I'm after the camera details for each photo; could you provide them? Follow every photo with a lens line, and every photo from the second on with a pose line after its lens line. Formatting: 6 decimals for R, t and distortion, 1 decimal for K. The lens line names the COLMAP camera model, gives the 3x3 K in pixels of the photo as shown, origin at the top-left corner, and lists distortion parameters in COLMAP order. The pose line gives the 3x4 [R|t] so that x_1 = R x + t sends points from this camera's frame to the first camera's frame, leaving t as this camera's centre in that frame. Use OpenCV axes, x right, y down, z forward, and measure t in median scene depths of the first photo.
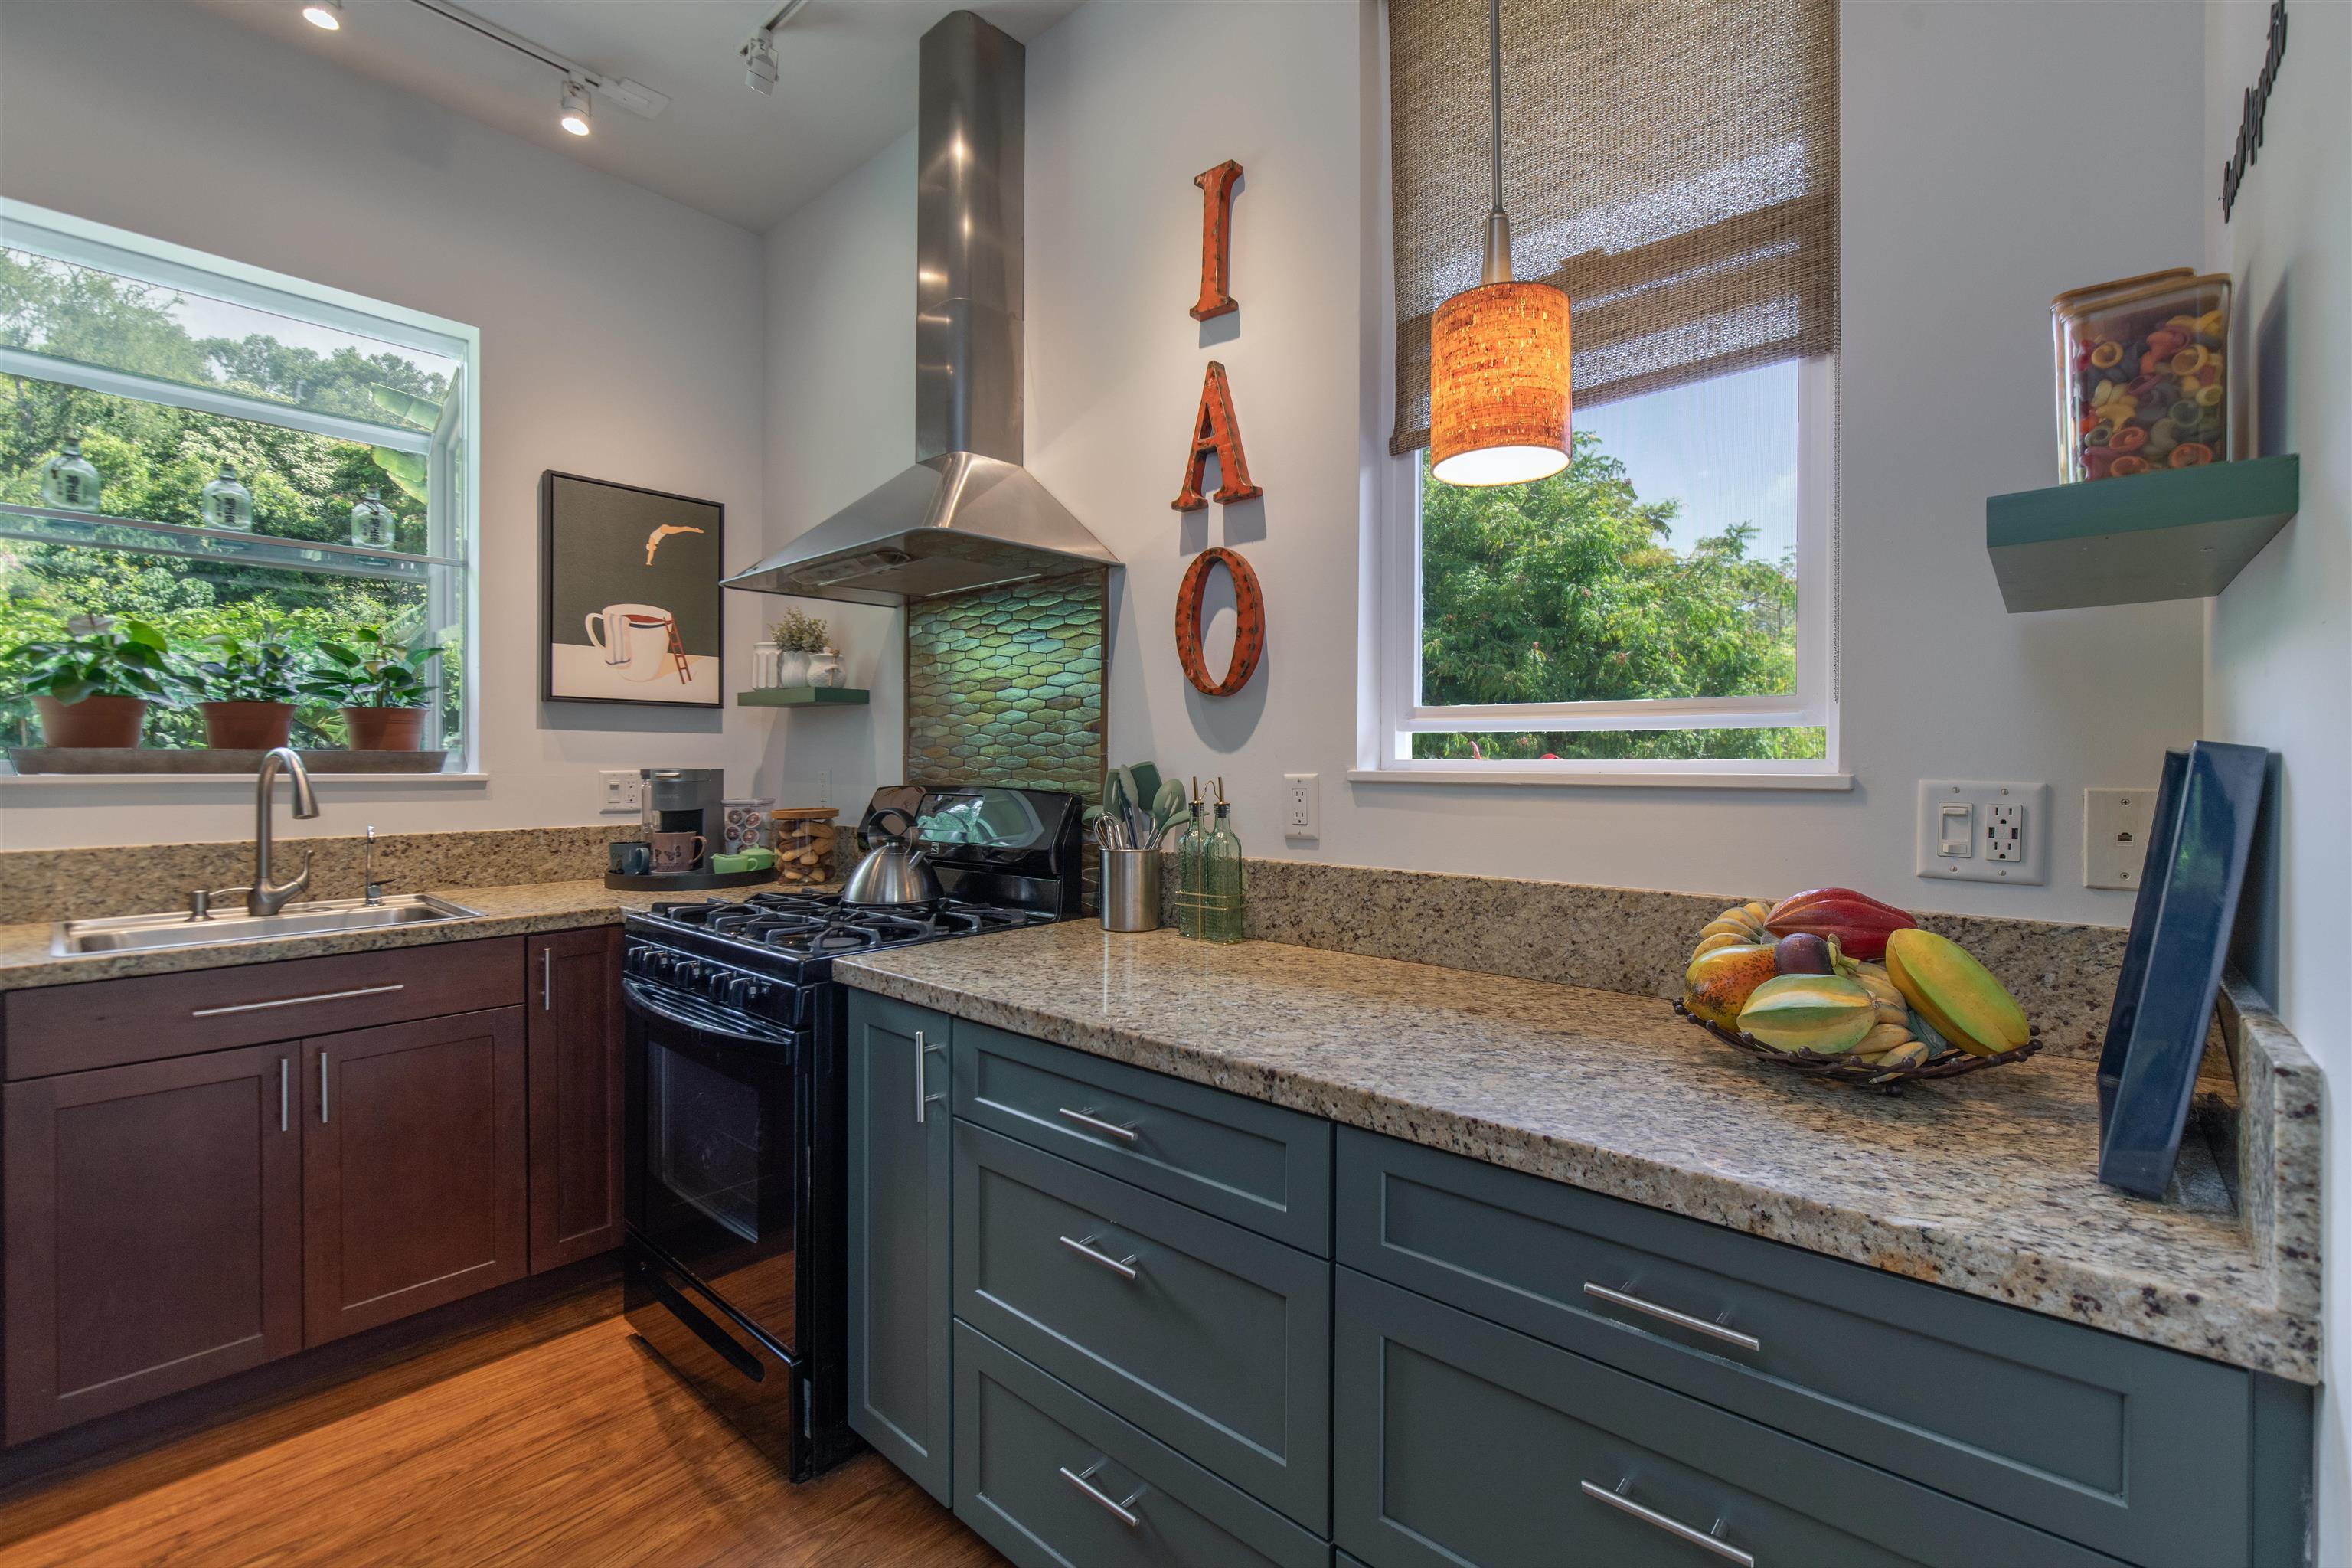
lens RADIAL K [[1015.0, 0, 1194.9], [0, 1015.0, 770.8], [0, 0, 1]] dist [-0.010443, 0.001224]
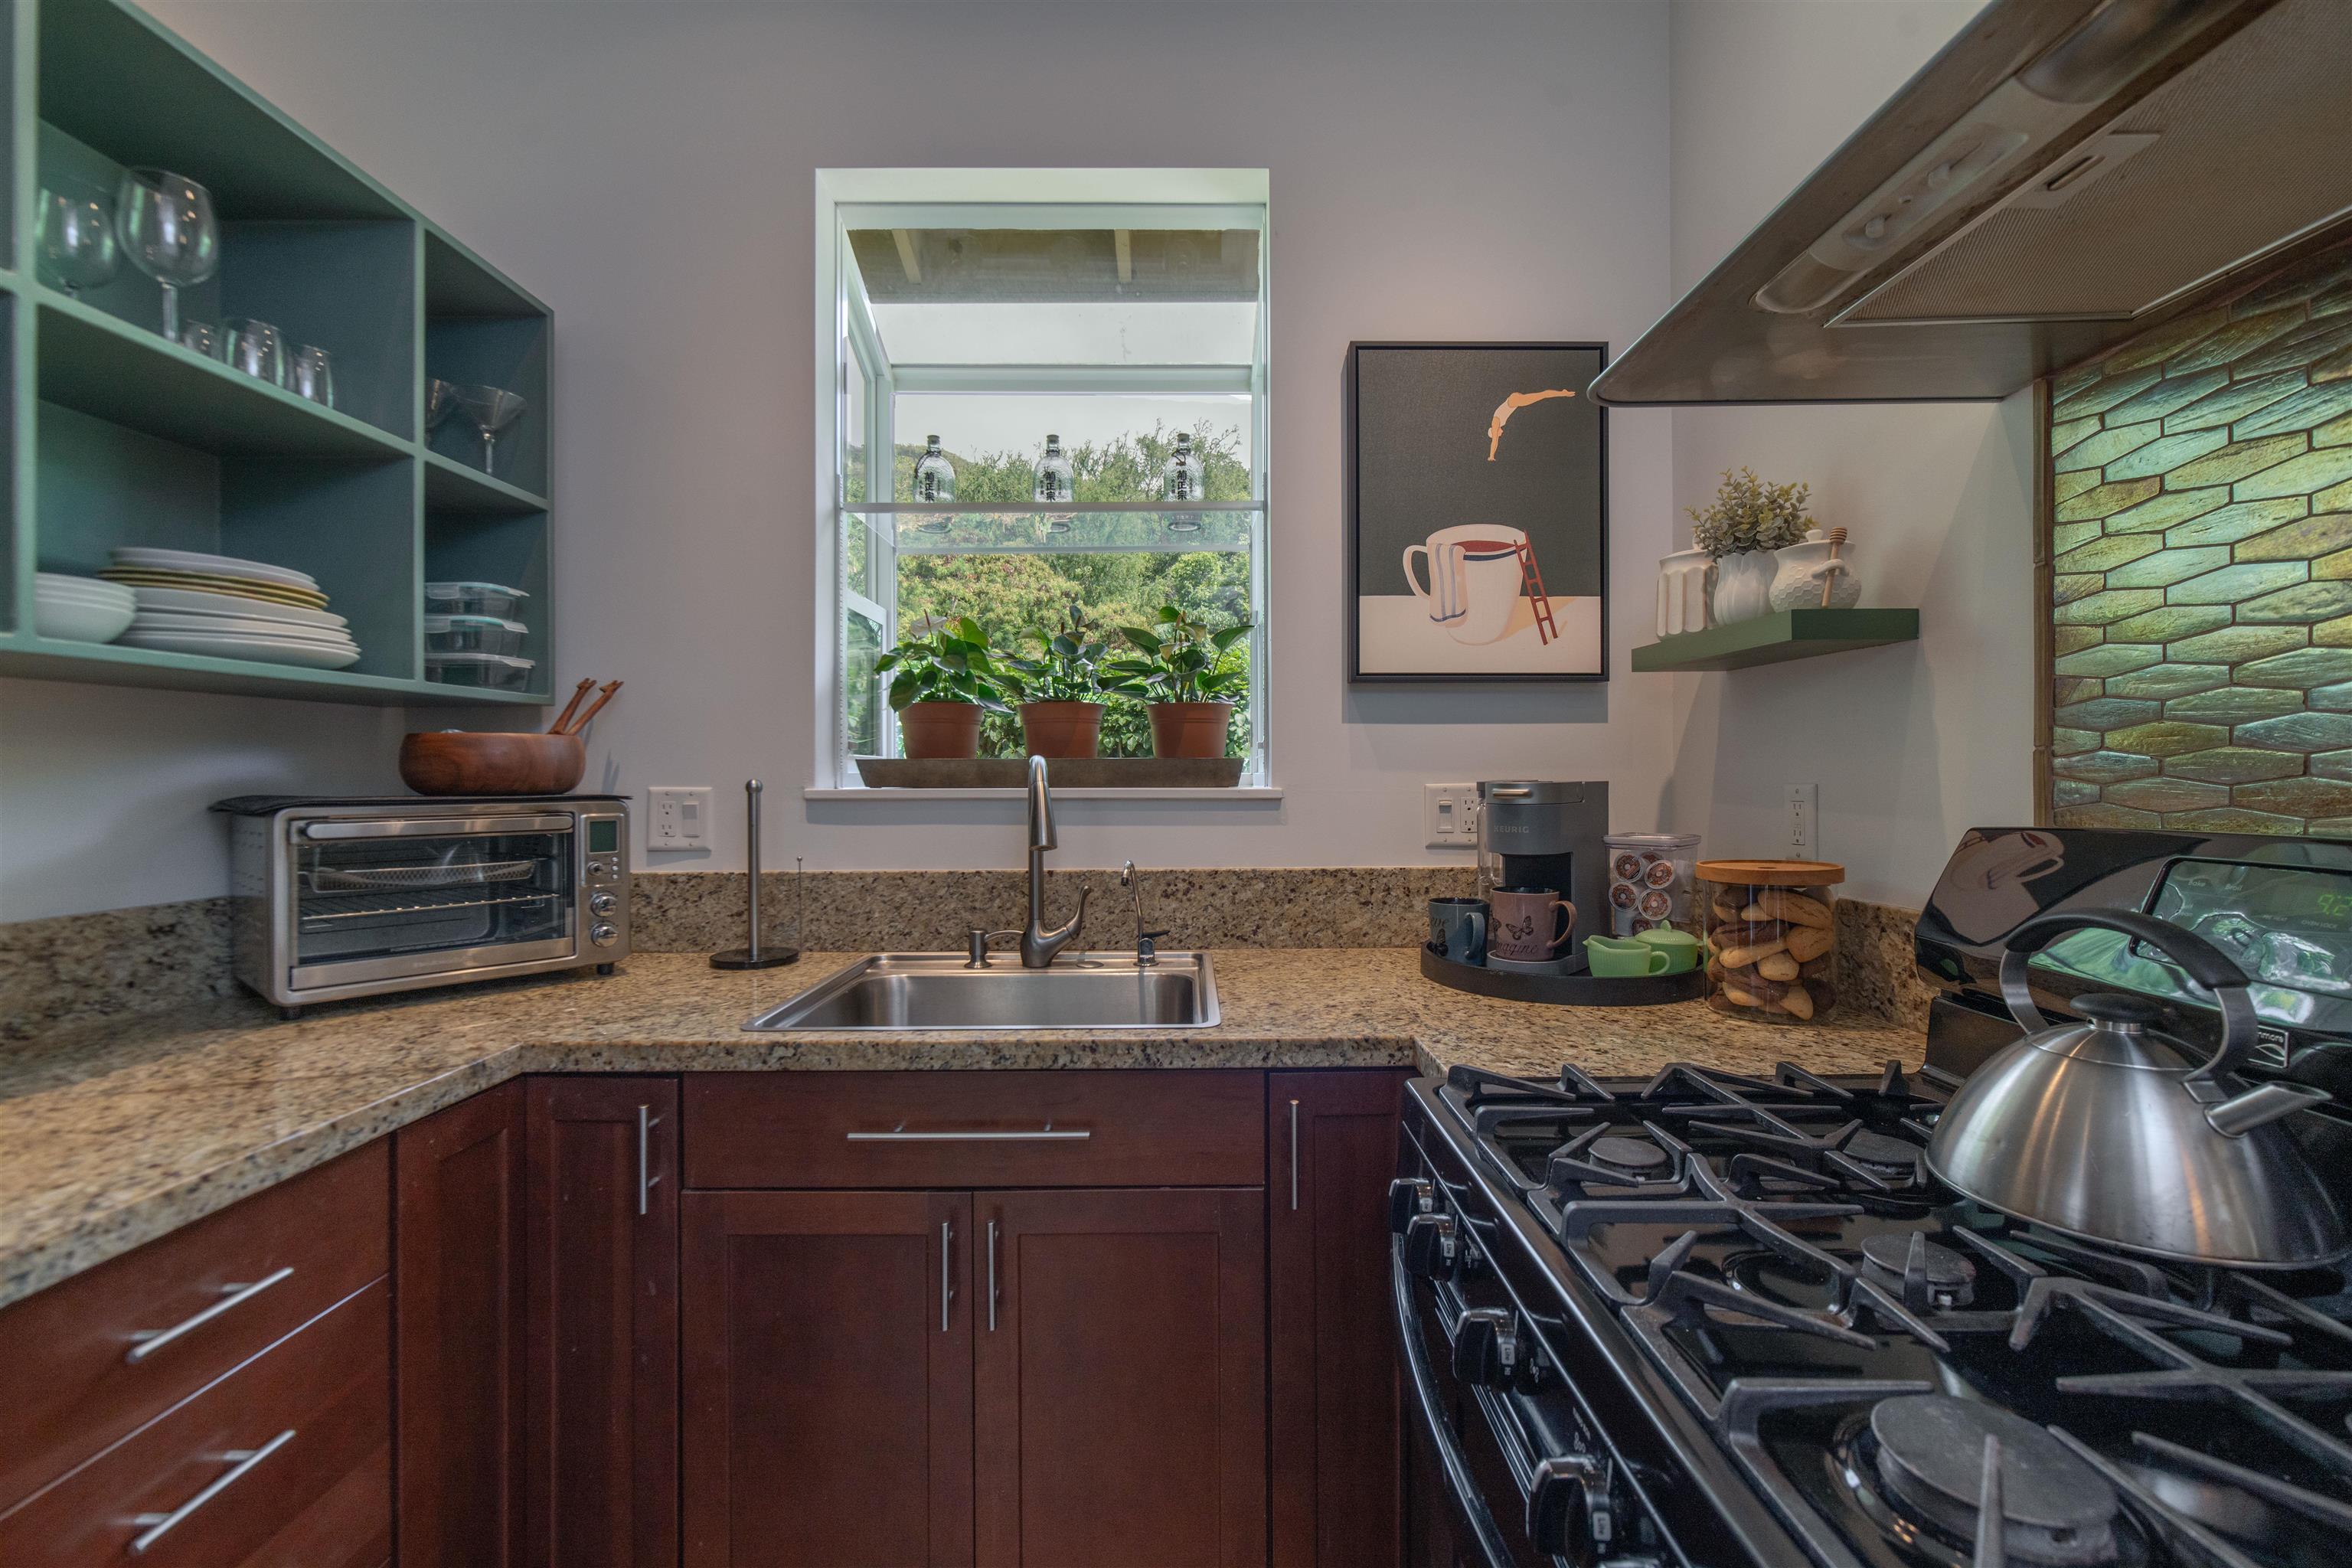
lens RADIAL K [[1015.0, 0, 1194.9], [0, 1015.0, 770.8], [0, 0, 1]] dist [-0.010443, 0.001224]
pose [[0.670032, -0.006618, -0.742303, -0.211684], [0.000159, 0.999962, -0.008772, -0.002916], [0.742332, 0.005760, 0.670007, 0.476807]]
